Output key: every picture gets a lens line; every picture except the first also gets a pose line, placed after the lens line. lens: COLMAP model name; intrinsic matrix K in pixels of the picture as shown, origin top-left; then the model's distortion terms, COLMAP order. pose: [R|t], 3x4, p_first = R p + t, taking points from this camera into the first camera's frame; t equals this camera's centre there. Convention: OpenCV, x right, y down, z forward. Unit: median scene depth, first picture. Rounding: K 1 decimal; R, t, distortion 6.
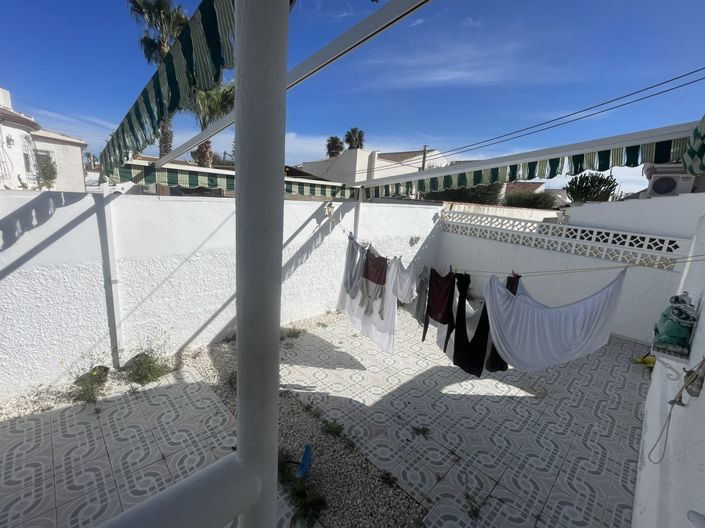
lens RADIAL K [[309.1, 0, 351.3], [0, 309.1, 264.8], [0, 0, 1]] dist [-0.002274, -0.000570]
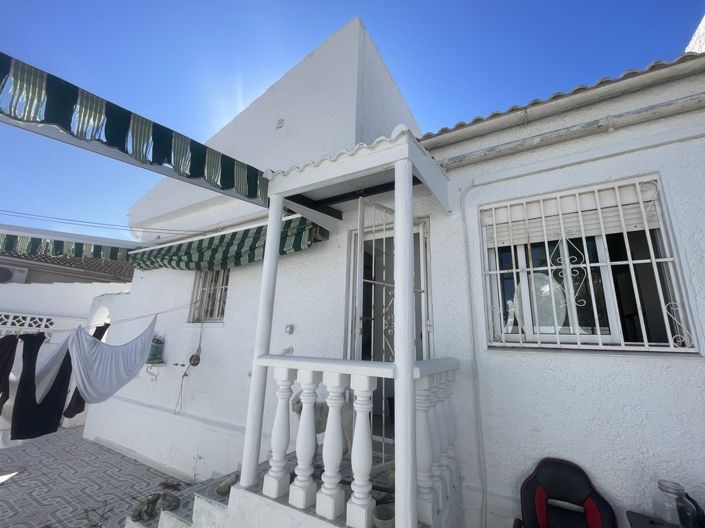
lens RADIAL K [[309.1, 0, 351.8], [0, 309.1, 264.2], [0, 0, 1]] dist [-0.002274, -0.000570]
pose [[-0.253625, 0.163017, 0.953467, -0.493510], [0.152429, 0.980117, -0.127027, 0.050412], [-0.955217, 0.113119, -0.273431, 0.142205]]
